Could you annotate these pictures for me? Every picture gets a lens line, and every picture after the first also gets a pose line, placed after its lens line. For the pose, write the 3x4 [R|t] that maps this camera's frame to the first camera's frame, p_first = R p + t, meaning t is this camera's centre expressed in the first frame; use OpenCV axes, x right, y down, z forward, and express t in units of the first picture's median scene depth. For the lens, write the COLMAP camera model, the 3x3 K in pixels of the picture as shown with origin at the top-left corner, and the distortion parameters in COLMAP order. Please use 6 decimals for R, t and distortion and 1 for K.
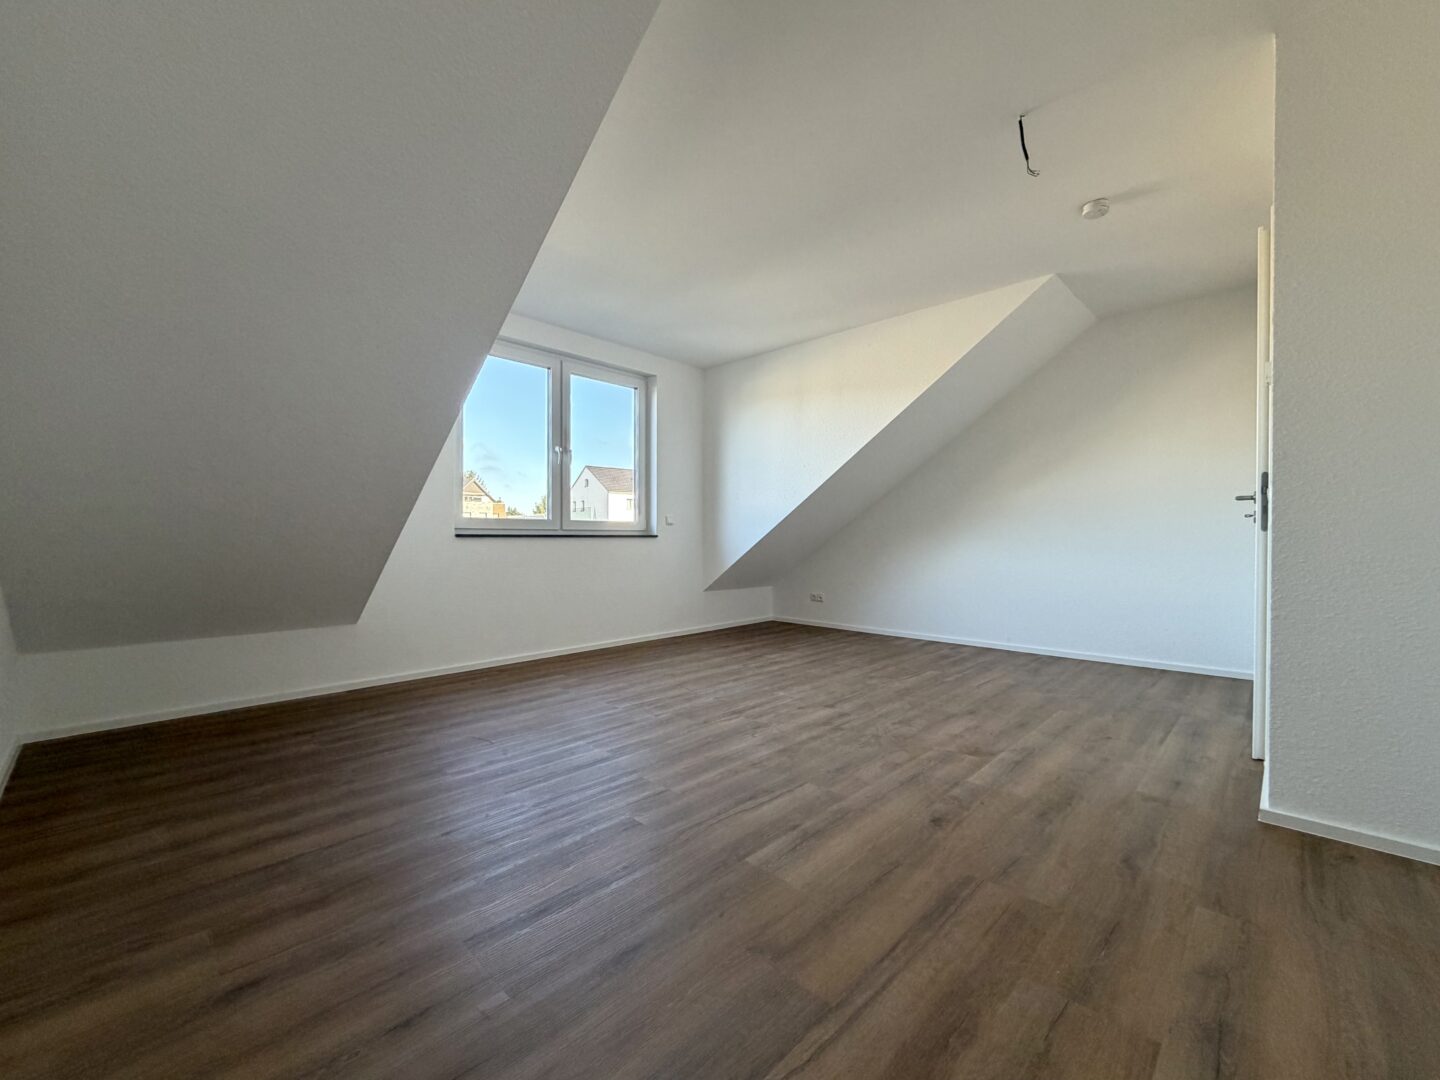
lens RADIAL K [[585.1, 0, 724.4], [0, 585.1, 542.8], [0, 0, 1]] dist [0.002742, -0.000287]
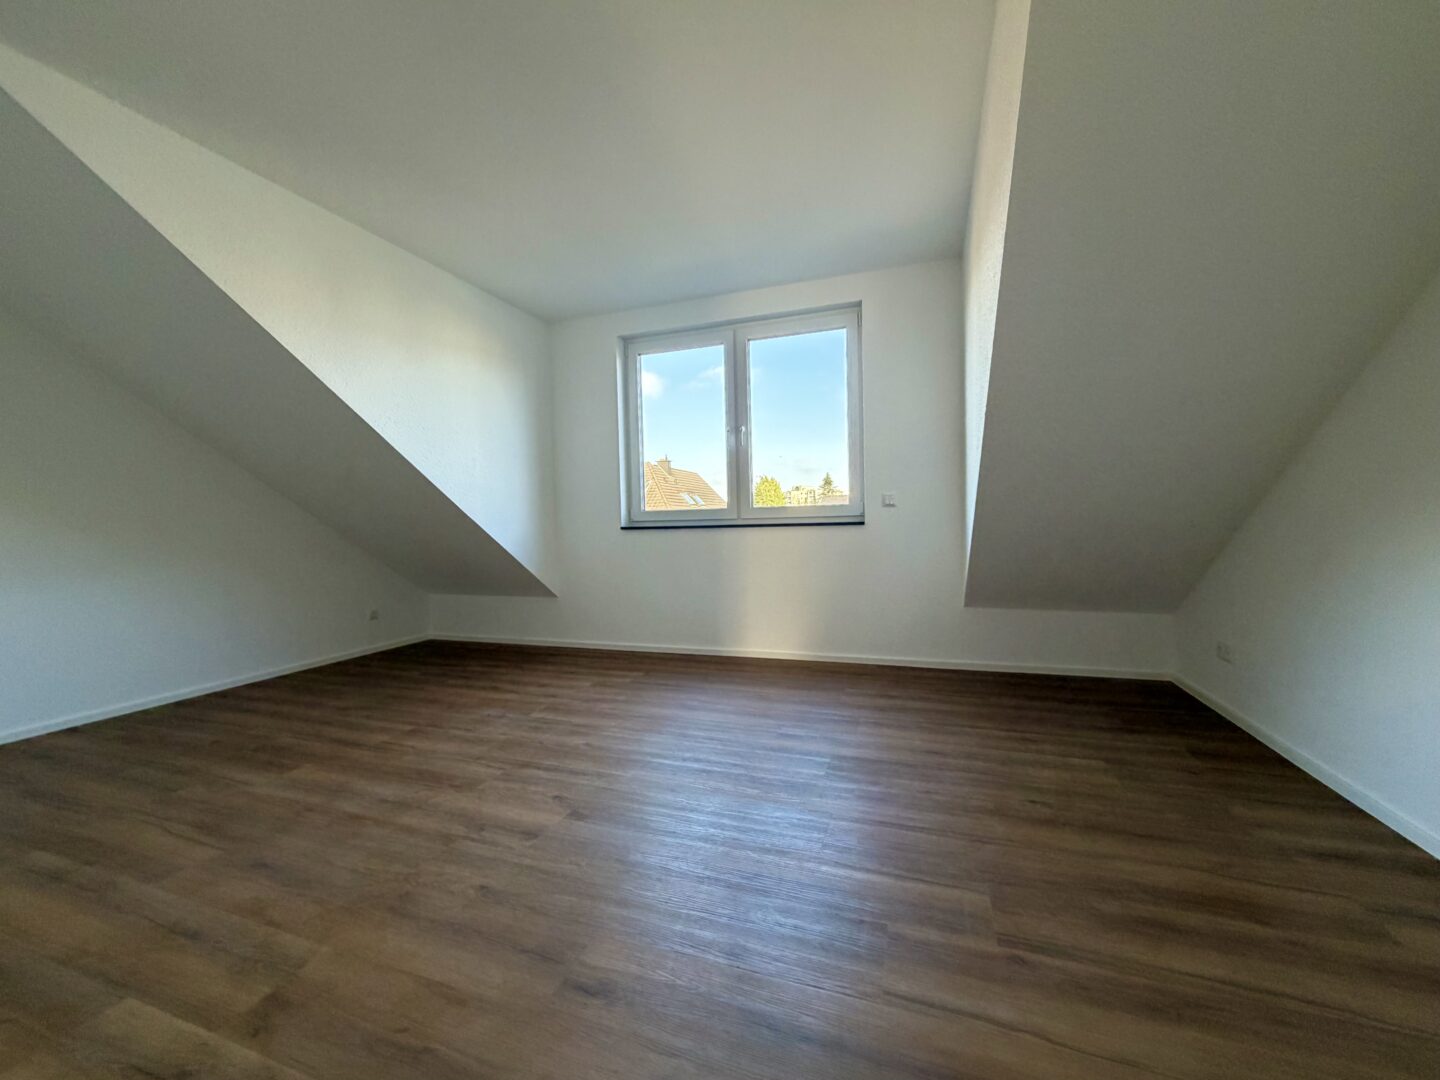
lens RADIAL K [[585.1, 0, 723.5], [0, 585.1, 533.5], [0, 0, 1]] dist [0.002742, -0.000287]
pose [[0.398948, 0.005064, -0.916960, 0.800616], [0.013652, 0.999841, 0.011461, -0.014669], [0.916872, -0.017091, 0.398815, 0.919075]]
